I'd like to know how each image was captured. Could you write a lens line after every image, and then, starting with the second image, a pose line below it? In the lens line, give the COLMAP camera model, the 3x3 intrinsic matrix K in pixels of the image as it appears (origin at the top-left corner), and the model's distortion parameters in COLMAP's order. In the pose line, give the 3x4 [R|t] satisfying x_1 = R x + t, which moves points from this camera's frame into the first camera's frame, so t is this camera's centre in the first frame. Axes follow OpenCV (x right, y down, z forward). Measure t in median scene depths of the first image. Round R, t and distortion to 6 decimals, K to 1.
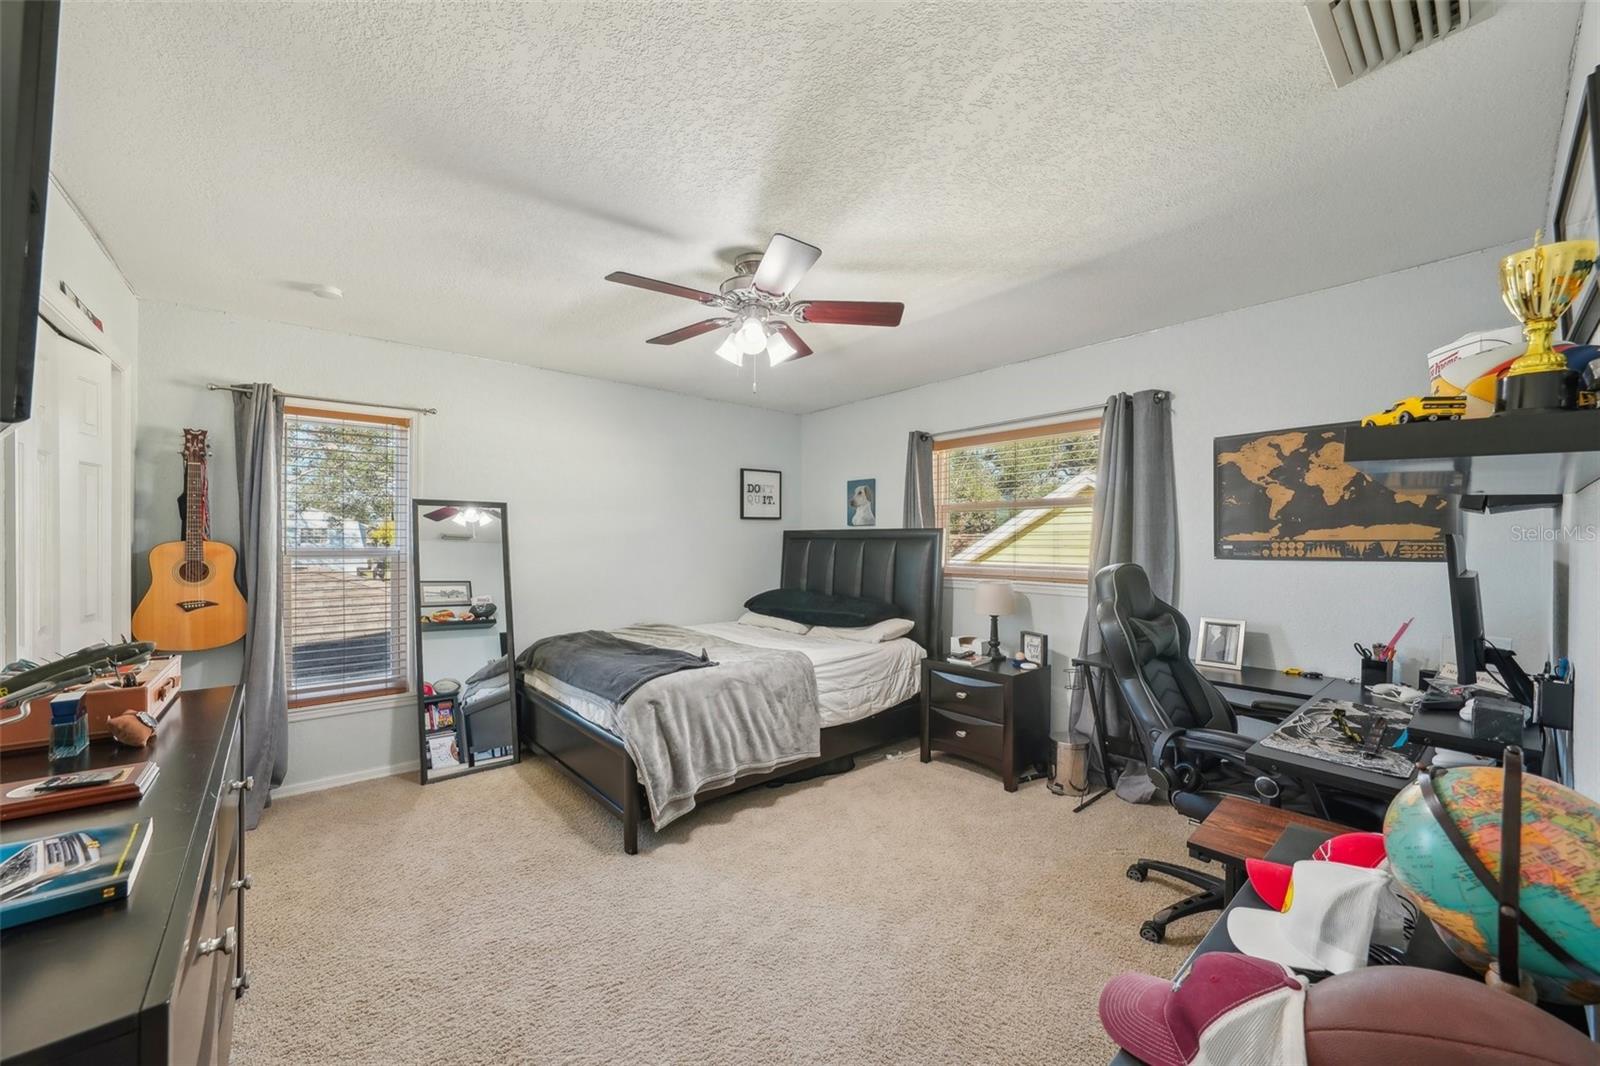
lens RADIAL K [[606.4, 0, 805.2], [0, 606.4, 542.2], [0, 0, 1]] dist [-0.002335, -0.000221]
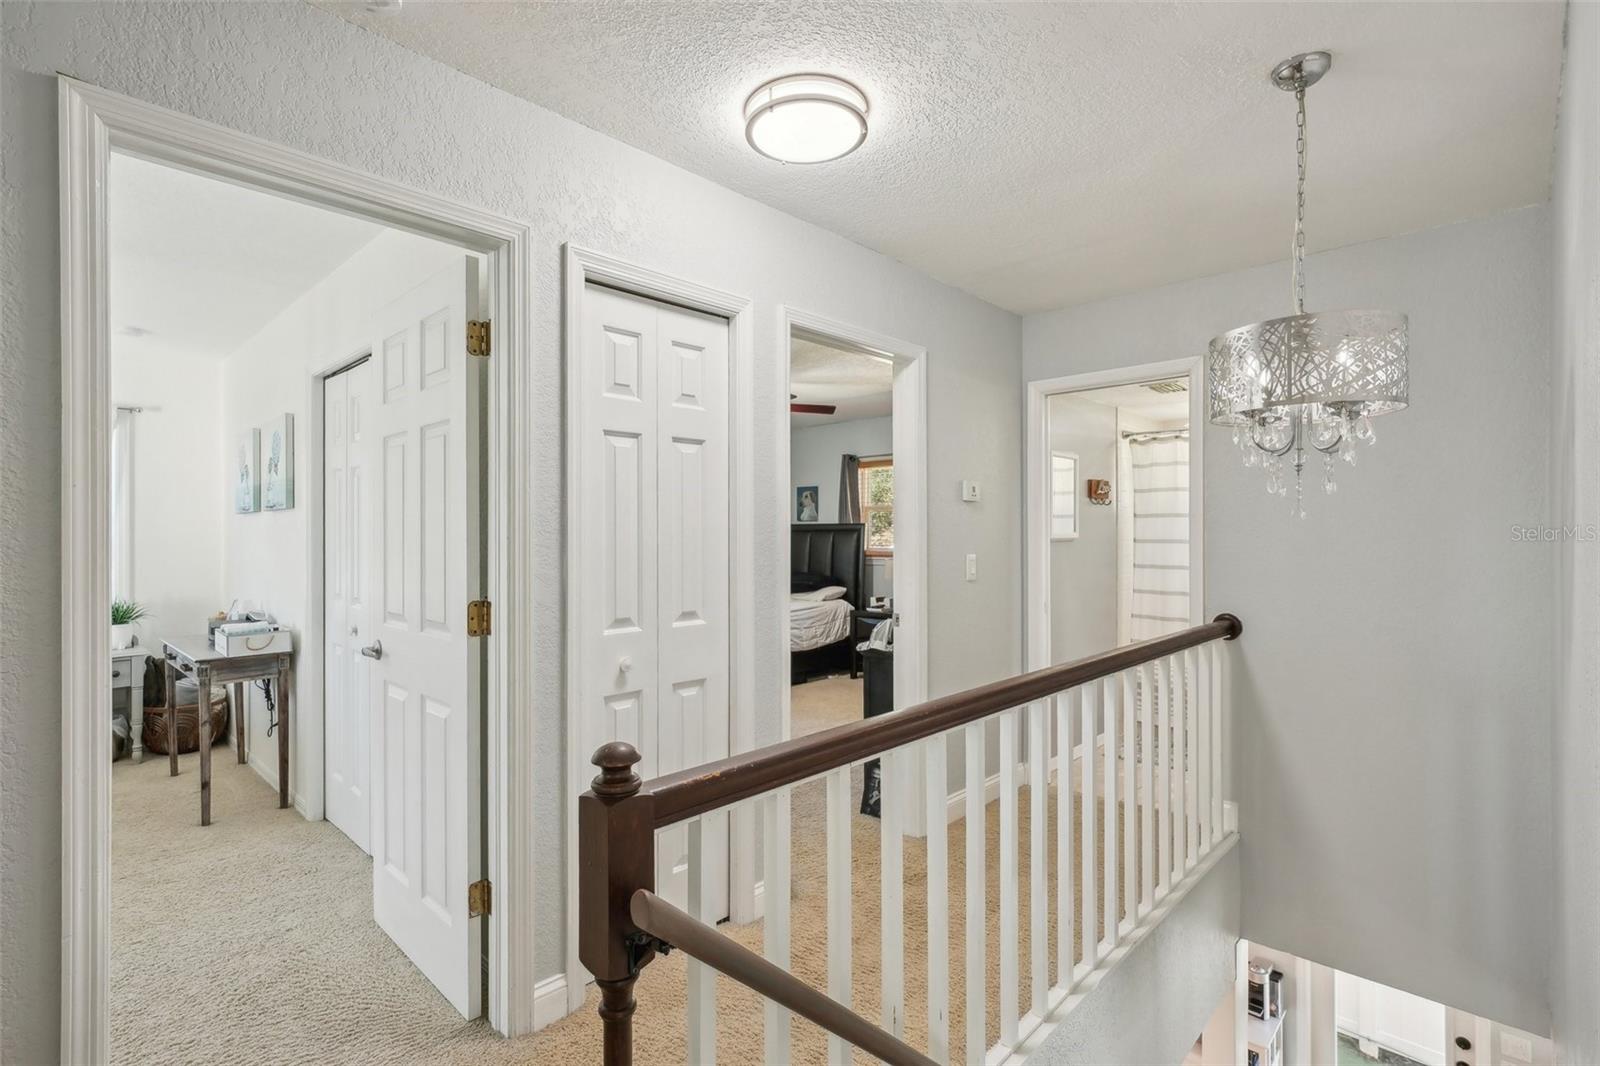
lens RADIAL K [[767.6, 0, 794.9], [0, 767.6, 532.9], [0, 0, 1]] dist [-0.005819, -0.000312]
pose [[0.995576, -0.006472, 0.093736, -0.111438], [0.006912, 0.999967, -0.004361, 0.006742], [-0.093704, 0.004990, 0.995588, -0.804110]]
